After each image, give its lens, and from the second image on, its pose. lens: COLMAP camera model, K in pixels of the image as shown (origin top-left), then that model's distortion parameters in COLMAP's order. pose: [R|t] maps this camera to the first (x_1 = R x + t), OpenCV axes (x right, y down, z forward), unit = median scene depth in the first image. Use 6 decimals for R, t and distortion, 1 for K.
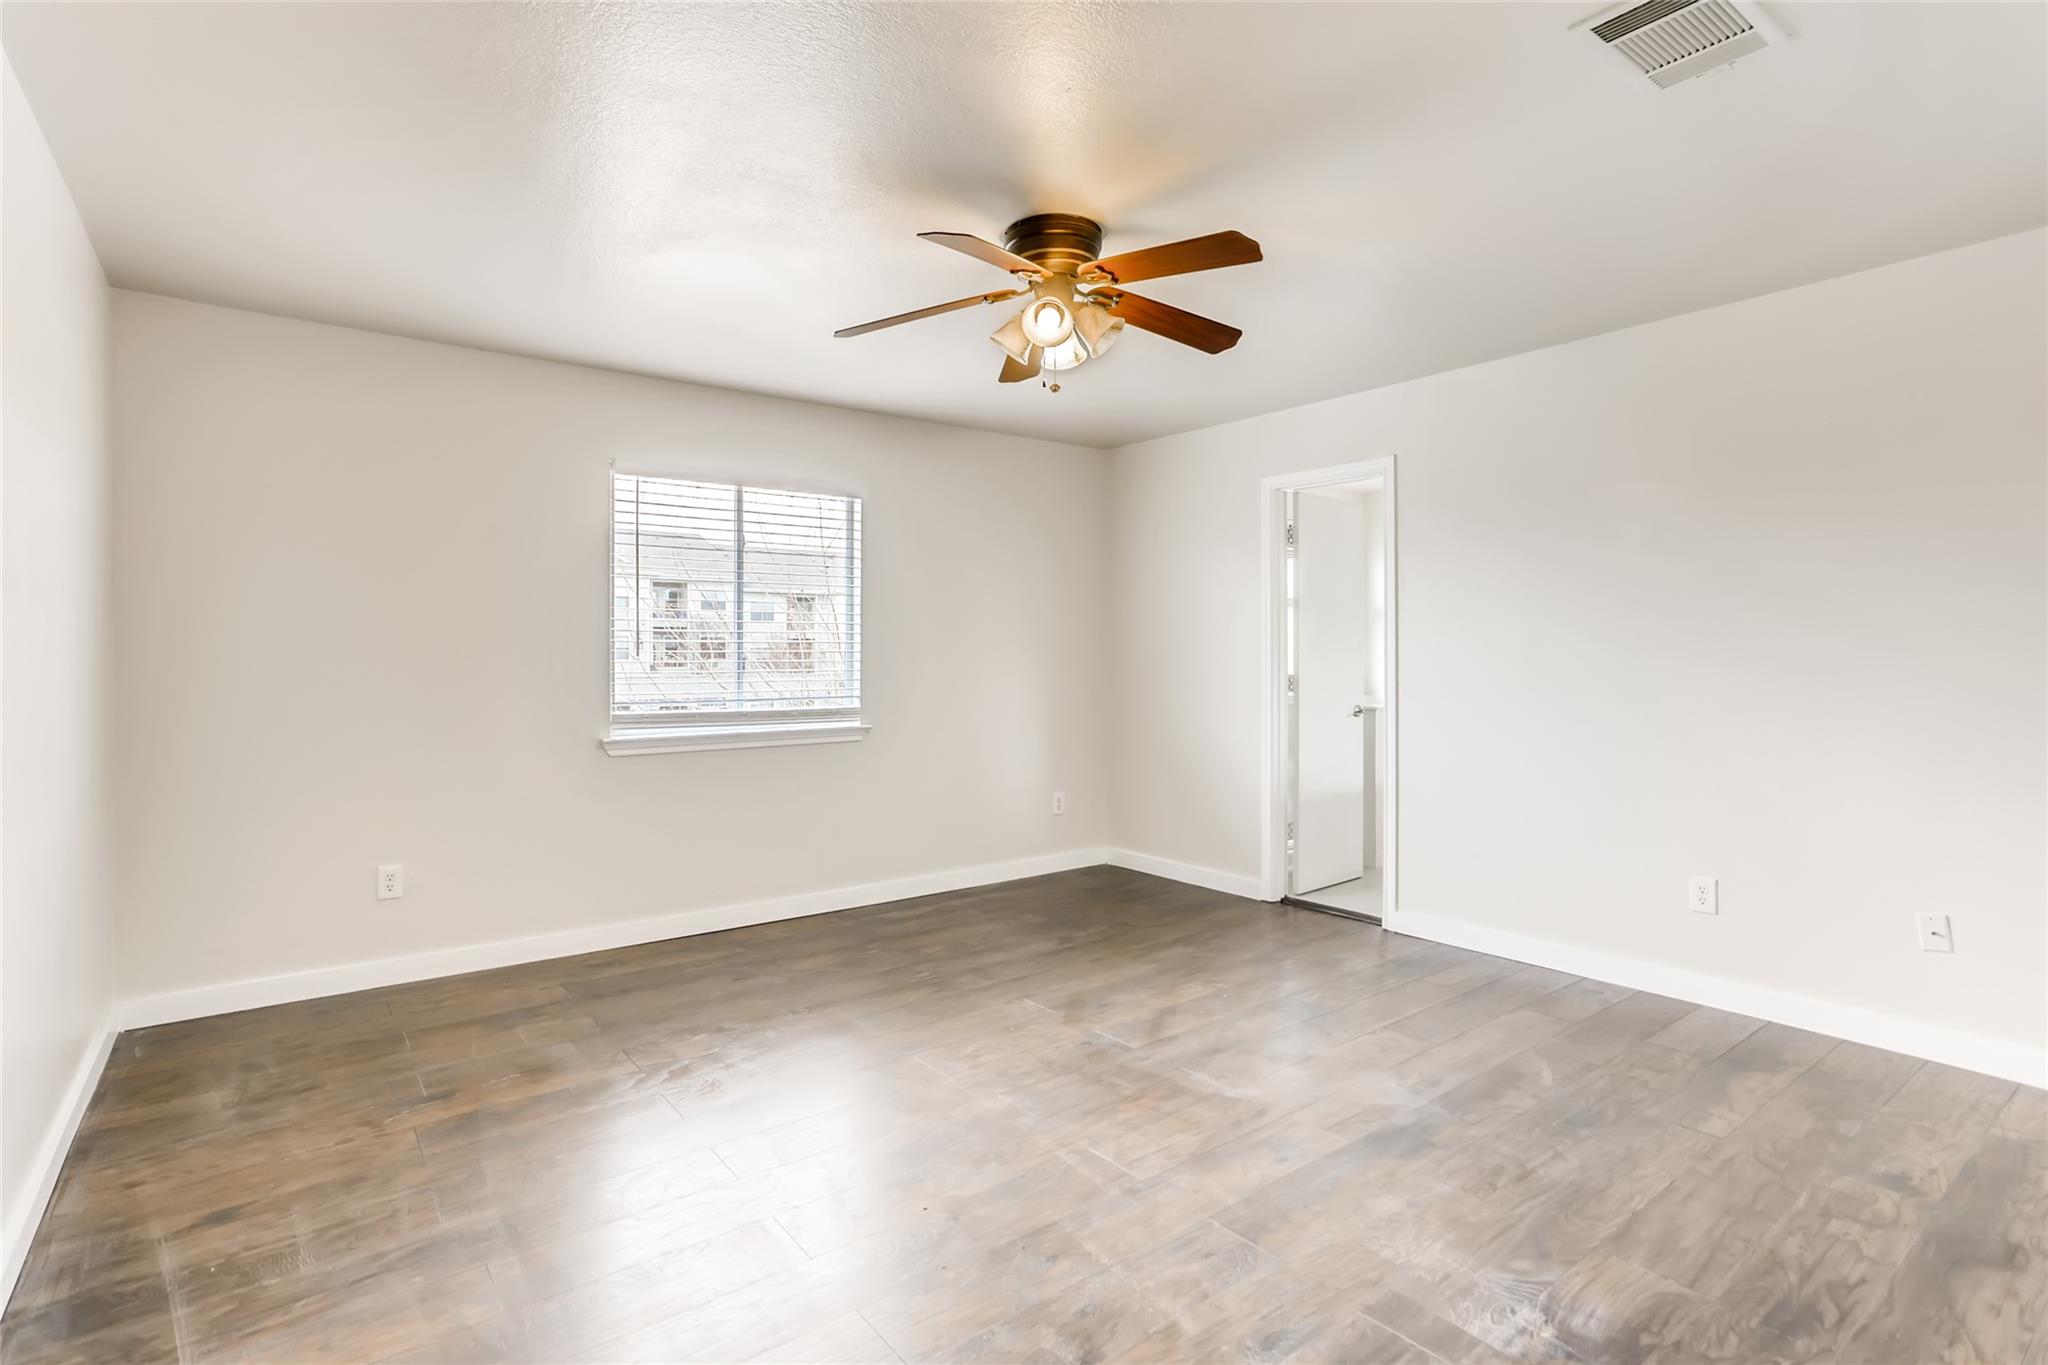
lens RADIAL K [[992.5, 0, 1019.4], [0, 992.5, 666.0], [0, 0, 1]] dist [0.003104, 0.001622]
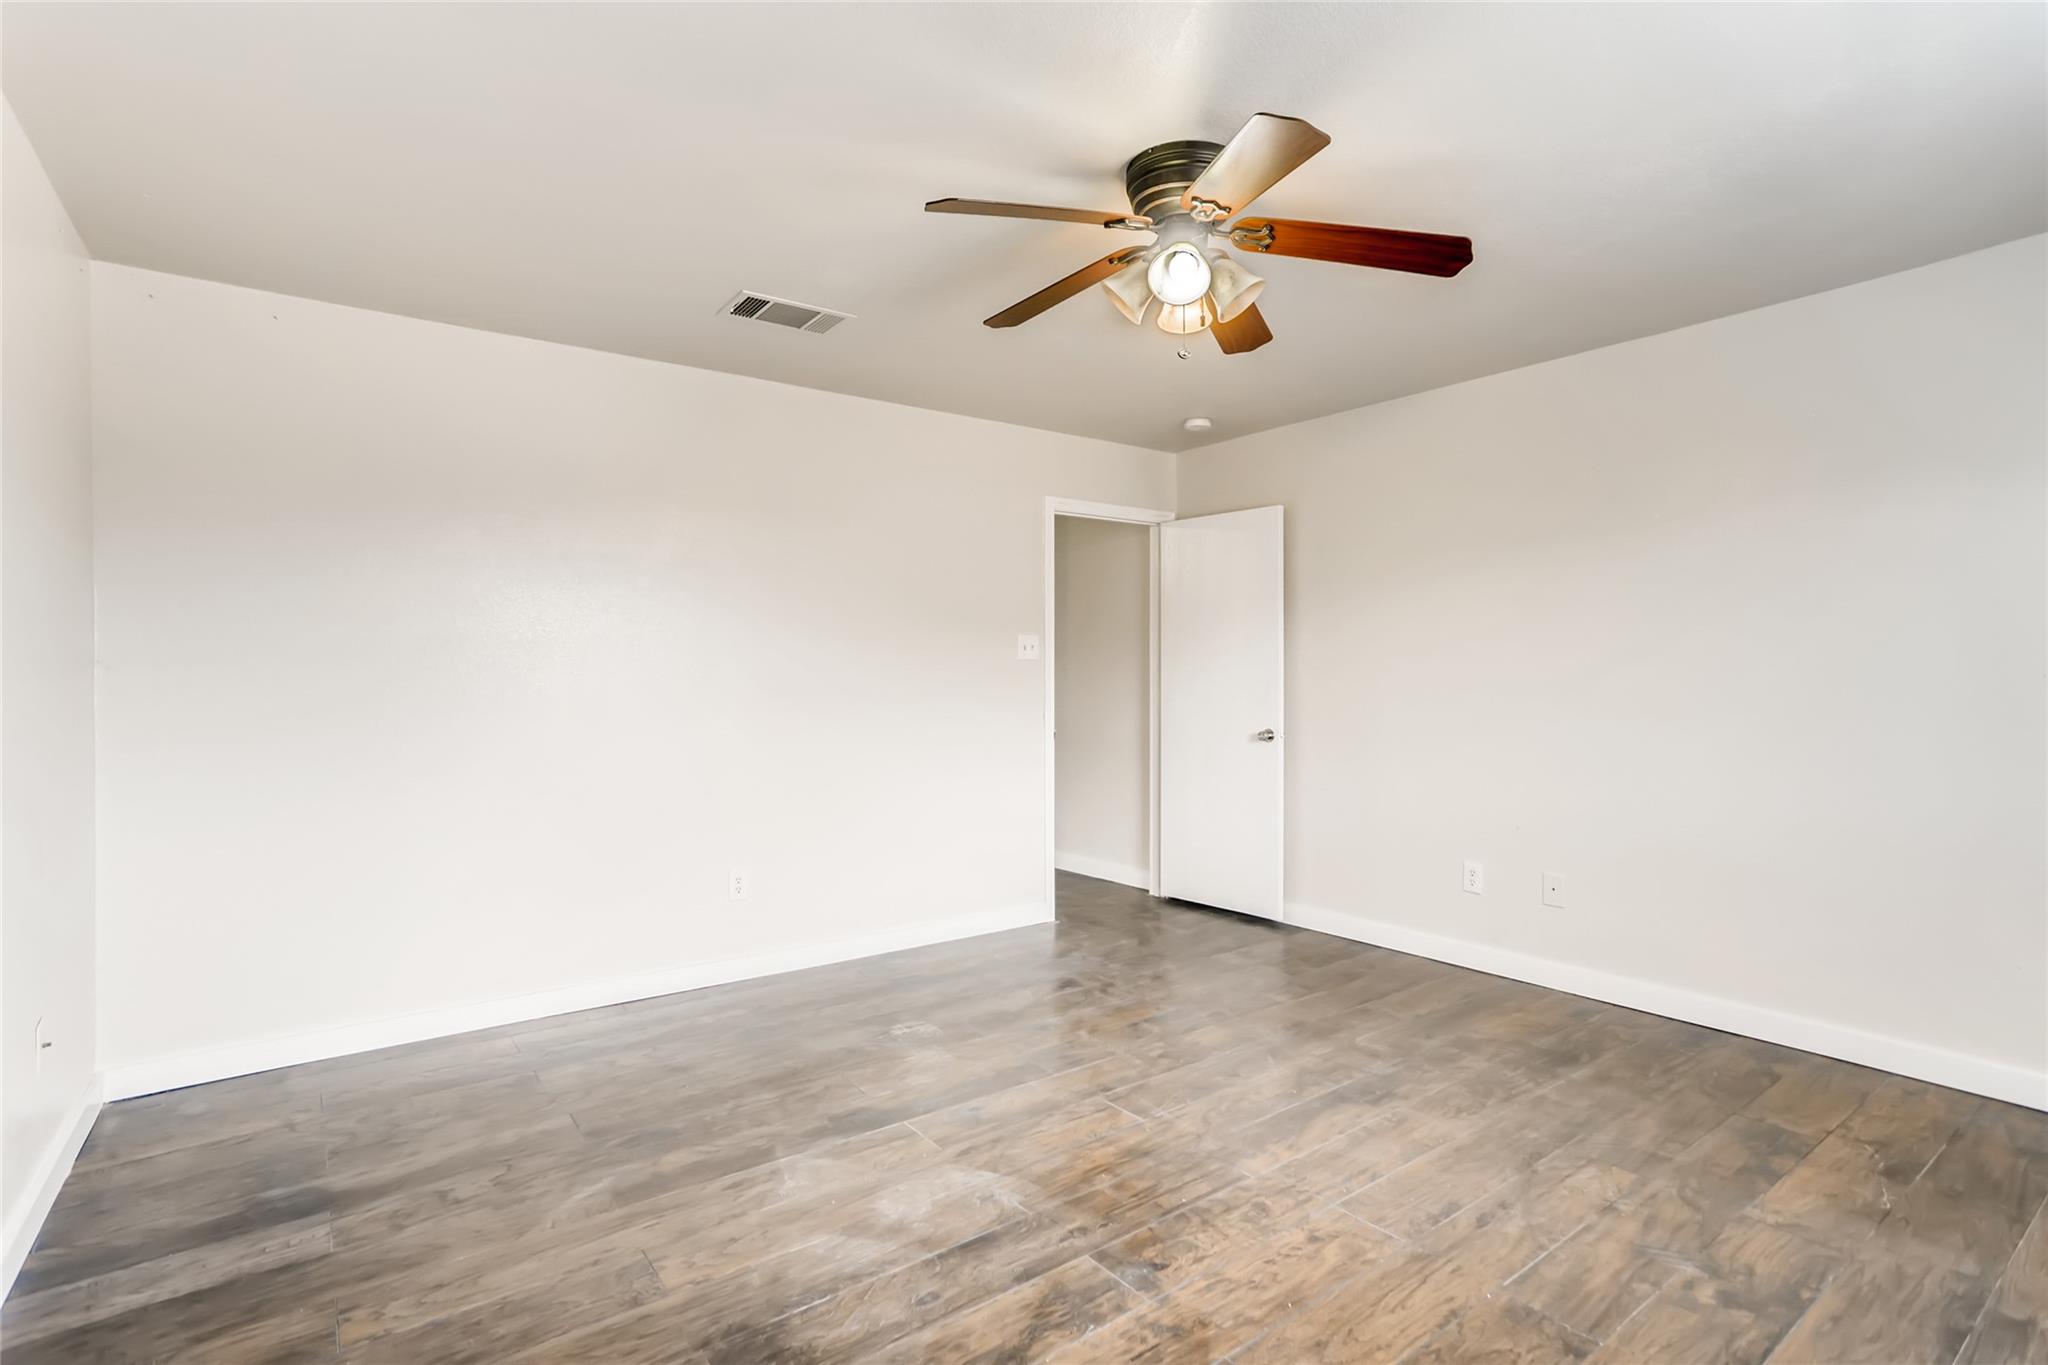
lens RADIAL K [[992.5, 0, 1025.0], [0, 992.5, 678.7], [0, 0, 1]] dist [0.003104, 0.001622]
pose [[-0.999913, 0.007046, 0.011109, 0.171434], [0.007225, 0.999843, 0.016181, -0.022554], [-0.010994, 0.016260, -0.999807, 1.937023]]
